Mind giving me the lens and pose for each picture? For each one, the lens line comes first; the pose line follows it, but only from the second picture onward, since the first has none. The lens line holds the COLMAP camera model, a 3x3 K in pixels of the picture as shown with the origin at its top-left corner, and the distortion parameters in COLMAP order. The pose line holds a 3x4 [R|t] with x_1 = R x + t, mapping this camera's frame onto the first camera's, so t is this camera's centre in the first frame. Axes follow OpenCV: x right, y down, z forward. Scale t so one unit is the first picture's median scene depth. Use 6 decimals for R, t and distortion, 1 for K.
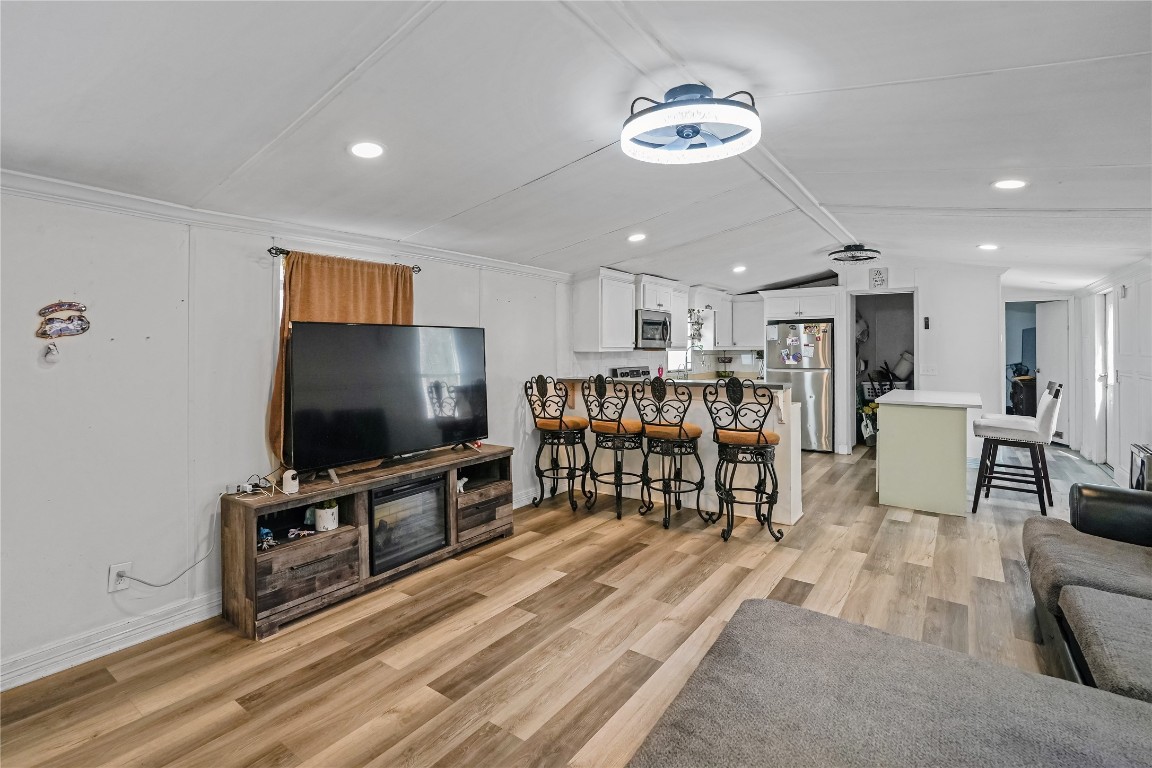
lens RADIAL K [[538.3, 0, 572.1], [0, 538.3, 343.1], [0, 0, 1]] dist [-0.016338, 0.000106]
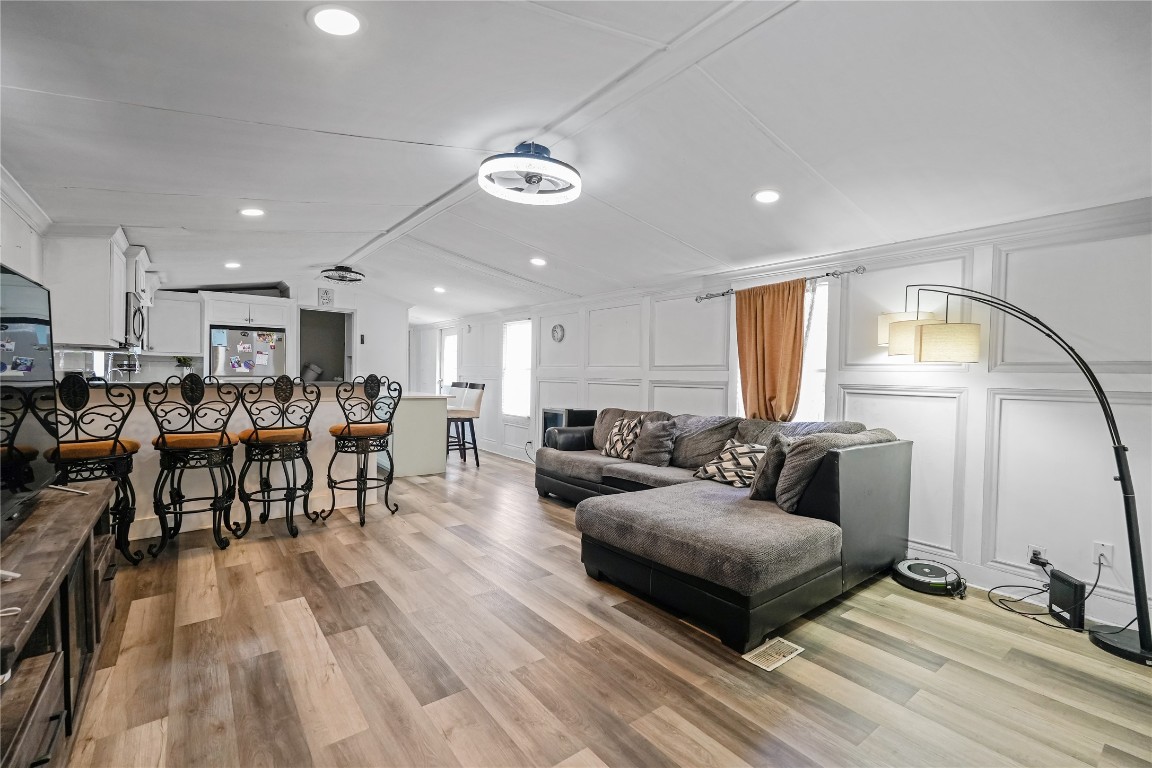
lens RADIAL K [[505.8, 0, 576.0], [0, 505.8, 384.0], [0, 0, 1]] dist [-0.005710, 0.000131]
pose [[0.277600, -0.011438, 0.960629, -0.608076], [-0.026678, 0.999452, 0.019610, 0.055006], [-0.960326, -0.031072, 0.277143, 0.334861]]
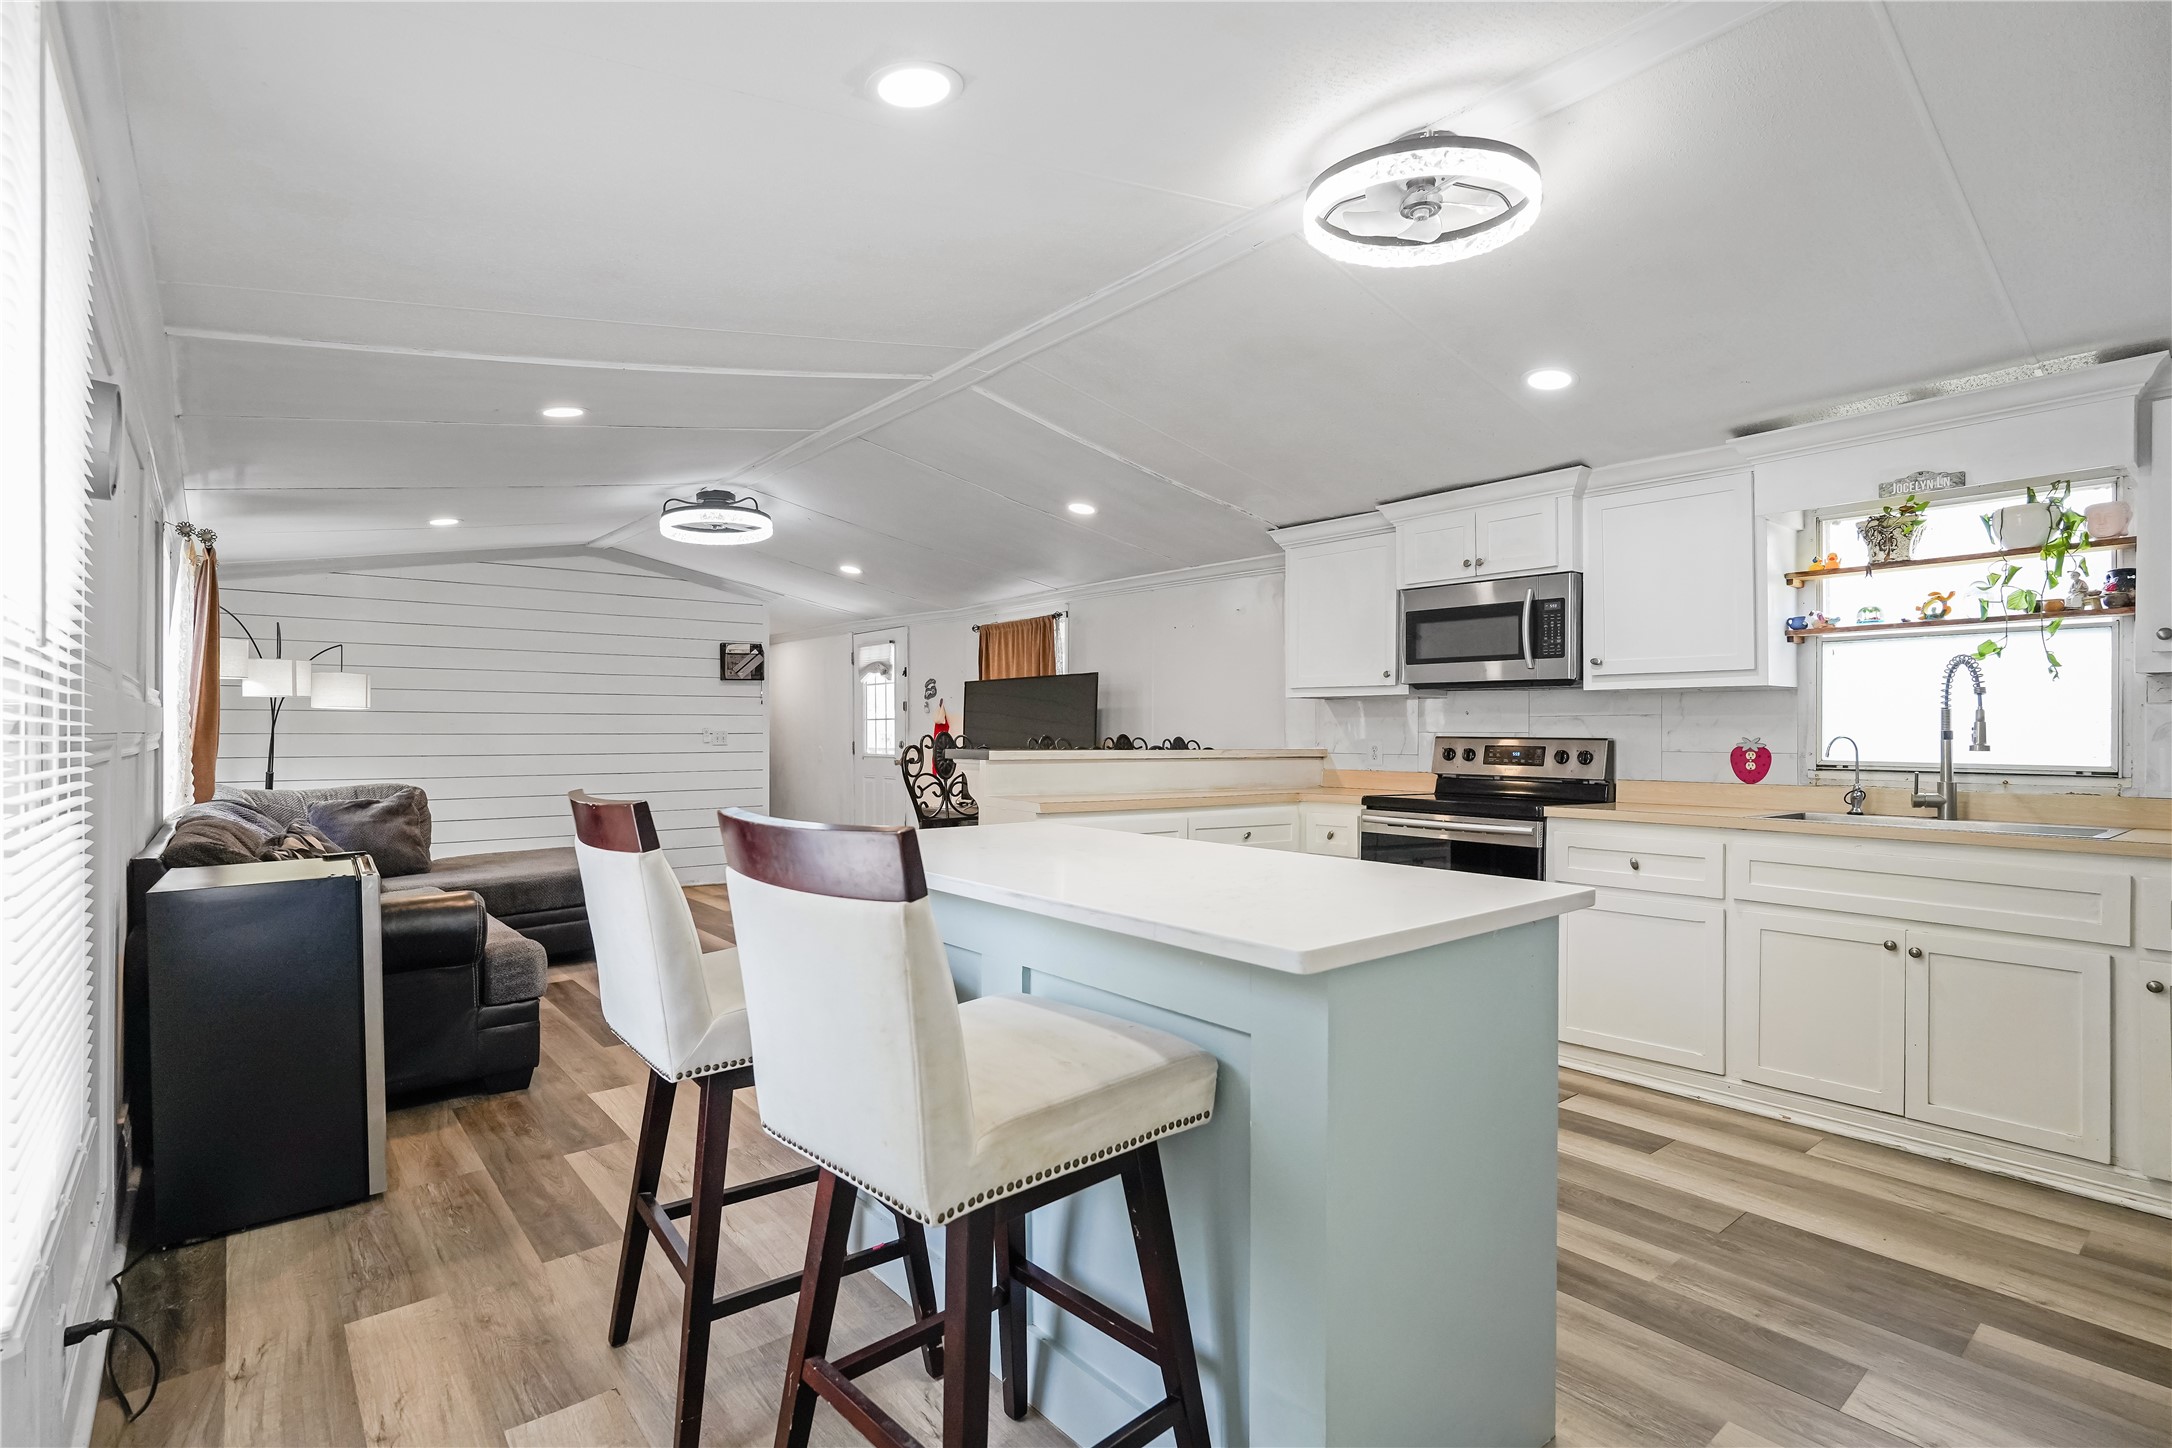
lens RADIAL K [[1020.3, 0, 1068.6], [0, 1020.3, 730.0], [0, 0, 1]] dist [0.001139, 0.000265]
pose [[-0.245056, -0.000903, -0.969508, 1.486889], [0.004738, 0.999987, -0.002129, 0.068034], [0.969497, -0.005115, -0.245049, 1.509665]]
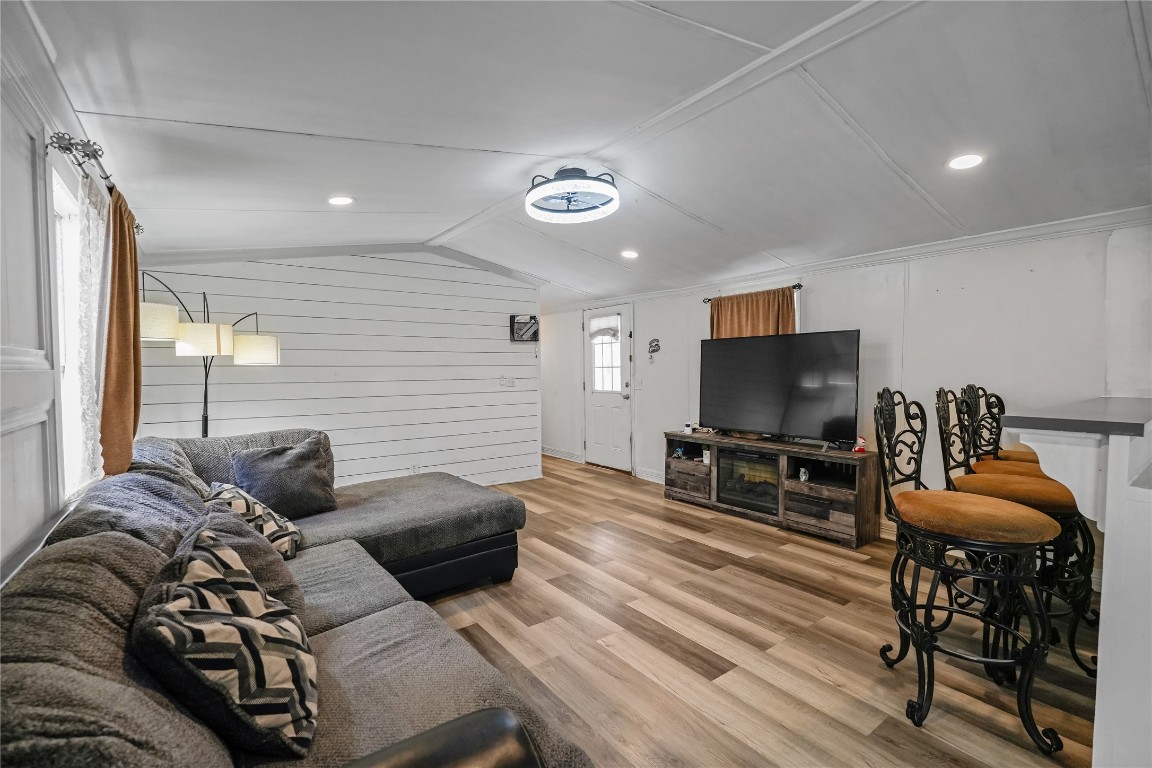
lens RADIAL K [[505.8, 0, 576.0], [0, 505.8, 384.0], [0, 0, 1]] dist [-0.005710, 0.000131]
pose [[-0.296558, 0.030065, -0.954541, 0.969081], [0.011183, 0.999545, 0.028008, 0.042745], [0.954949, -0.002369, -0.296759, 0.894635]]
